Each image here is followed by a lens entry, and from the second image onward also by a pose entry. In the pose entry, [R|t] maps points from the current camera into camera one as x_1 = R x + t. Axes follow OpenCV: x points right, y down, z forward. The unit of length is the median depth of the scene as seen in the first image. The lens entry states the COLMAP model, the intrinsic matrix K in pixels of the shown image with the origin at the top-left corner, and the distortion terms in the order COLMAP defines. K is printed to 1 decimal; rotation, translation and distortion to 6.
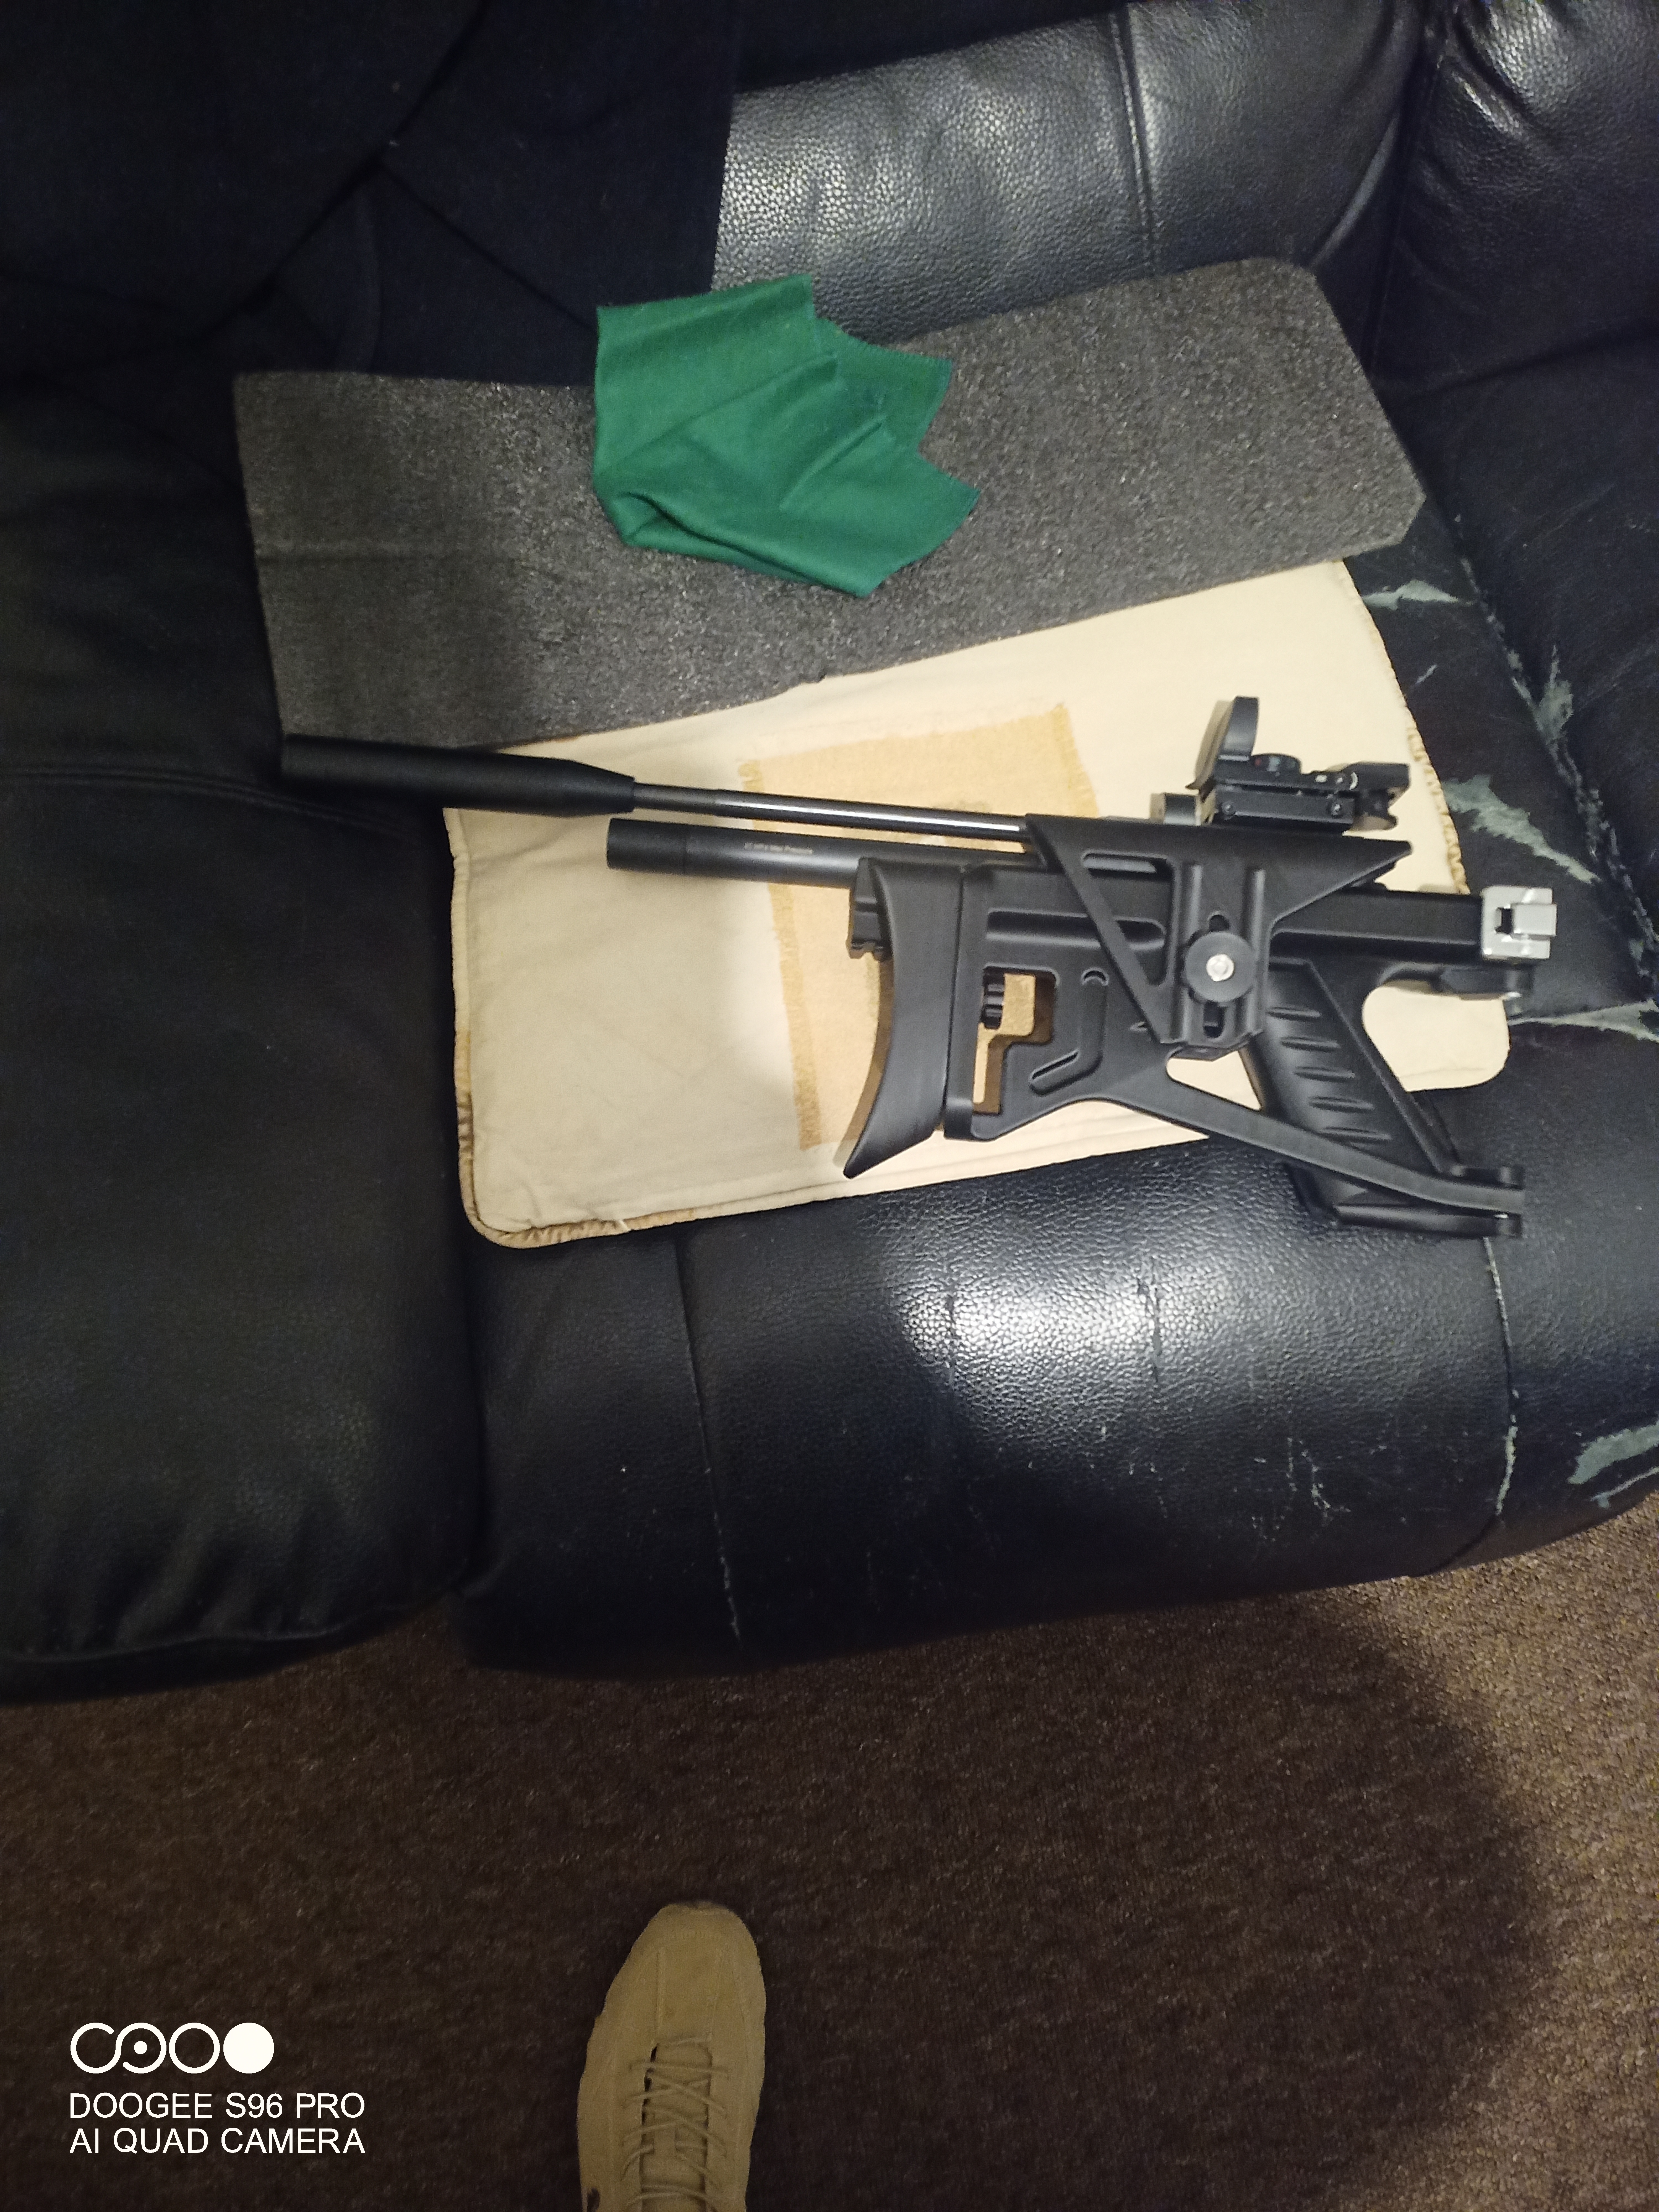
lens RADIAL K [[1658.5, 0, 829.5], [0, 1658.5, 1106.0], [0, 0, 1]] dist [0.045210, -0.038991]
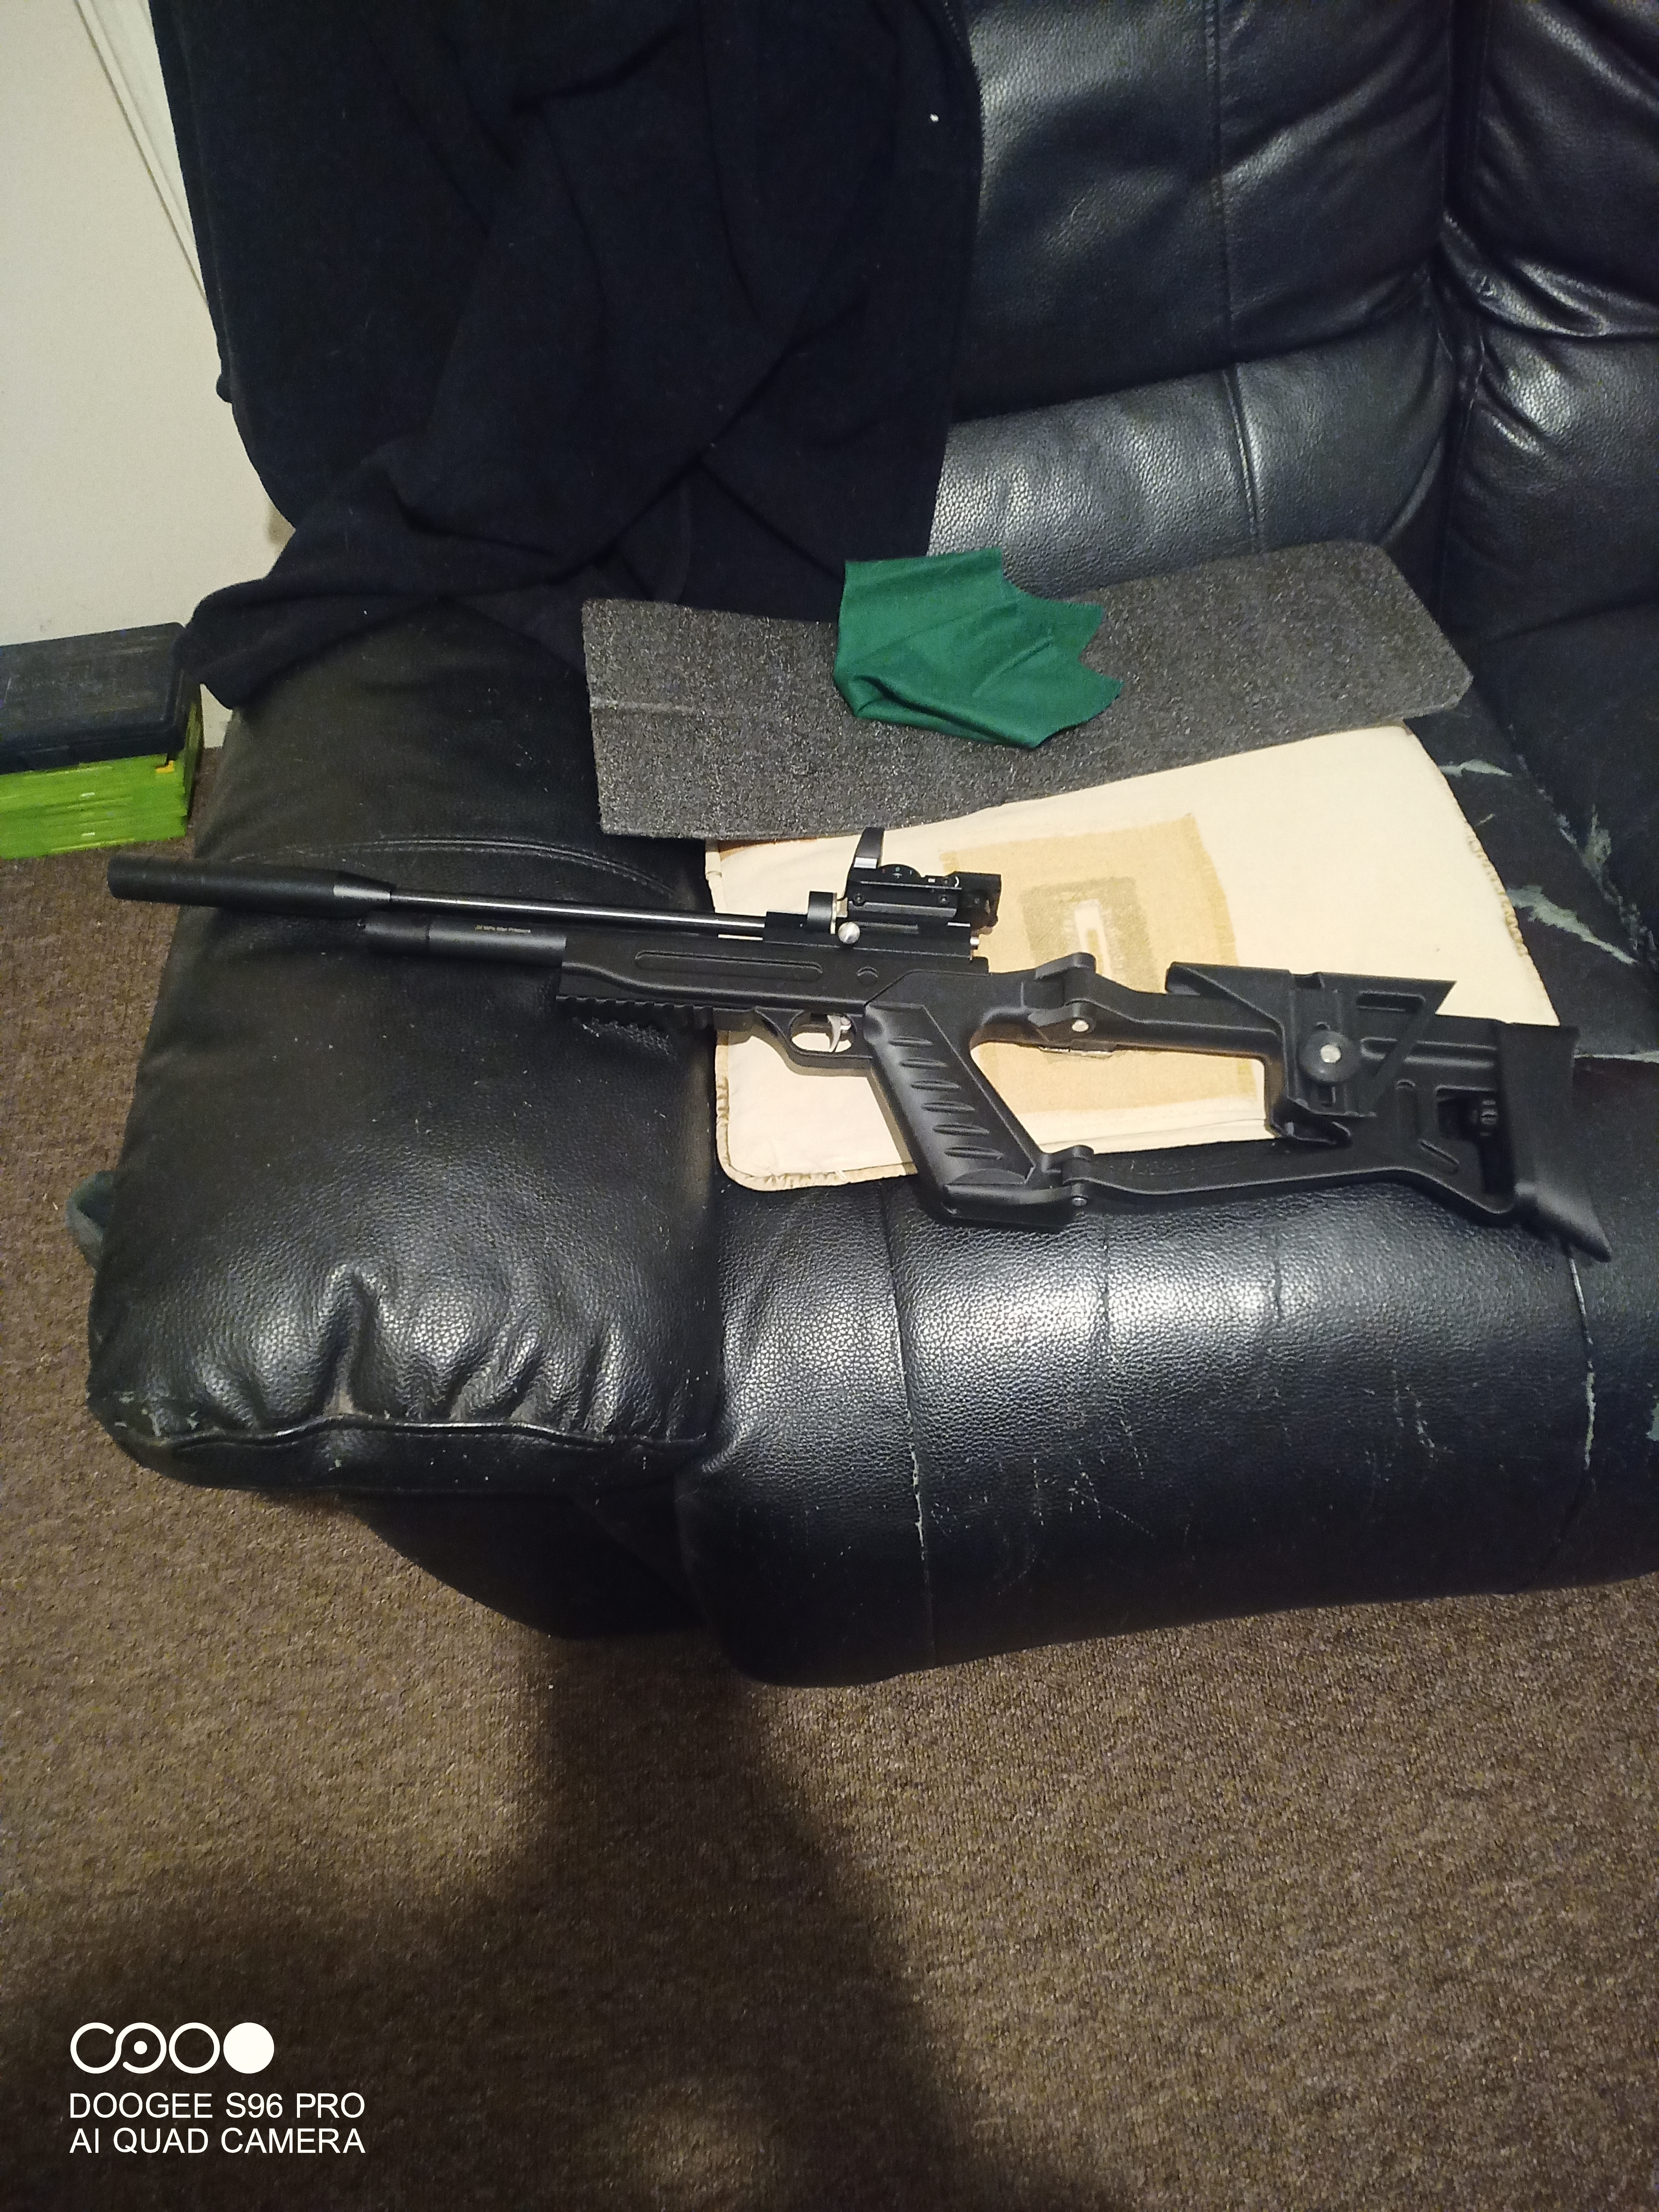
lens RADIAL K [[1658.5, 0, 829.5], [0, 1658.5, 1106.0], [0, 0, 1]] dist [0.045210, -0.038991]
pose [[0.996235, 0.022146, -0.083819, -0.020234], [-0.042817, 0.966367, -0.253577, 0.230534], [0.075384, 0.256211, 0.963677, -0.153268]]
